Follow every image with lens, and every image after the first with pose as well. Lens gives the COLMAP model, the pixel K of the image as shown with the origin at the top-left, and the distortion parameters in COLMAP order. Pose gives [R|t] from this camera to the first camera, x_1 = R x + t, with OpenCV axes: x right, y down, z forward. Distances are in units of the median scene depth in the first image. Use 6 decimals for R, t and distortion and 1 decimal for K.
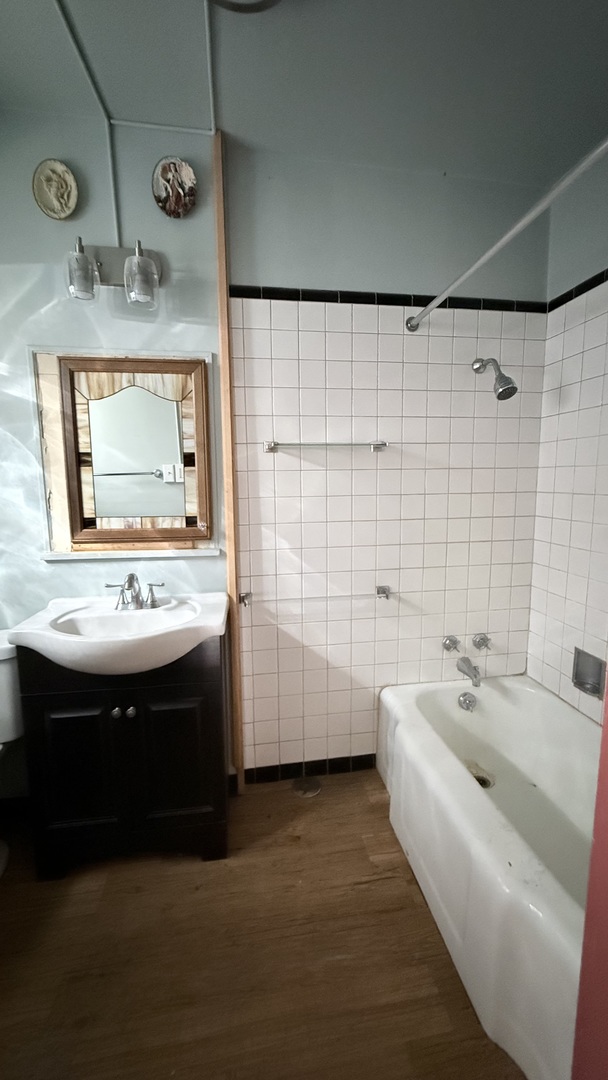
lens RADIAL K [[434.6, 0, 304.0], [0, 434.6, 540.0], [0, 0, 1]] dist [0.000038, 0.000148]
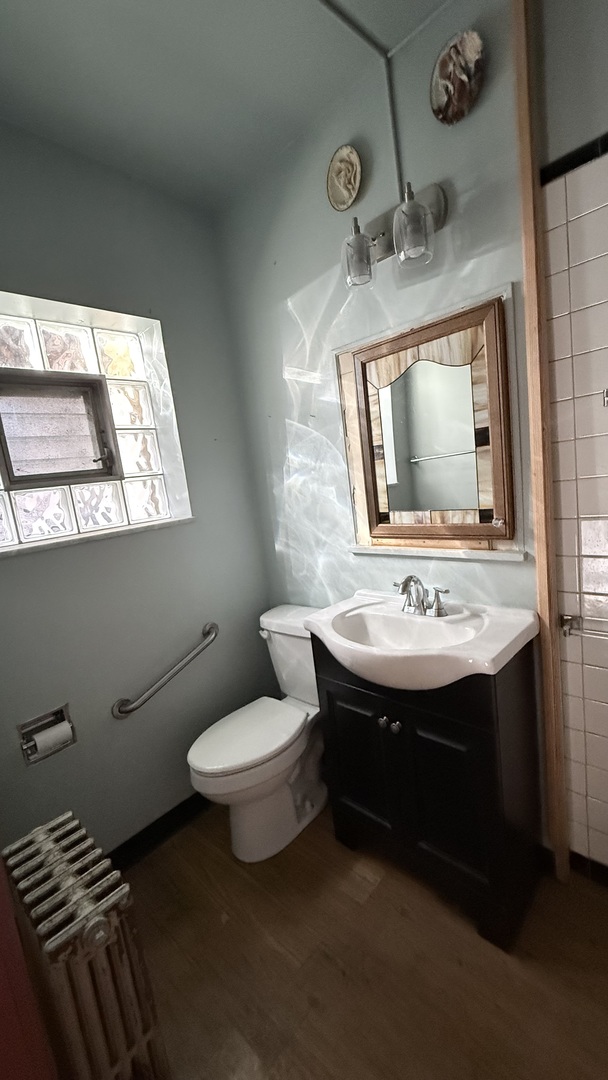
lens RADIAL K [[434.6, 0, 304.0], [0, 434.6, 540.0], [0, 0, 1]] dist [0.000038, 0.000148]
pose [[0.605549, 0.049752, -0.794251, 0.174176], [0.012006, 0.997359, 0.071629, -0.061497], [0.795718, -0.052911, 0.603352, 0.270986]]
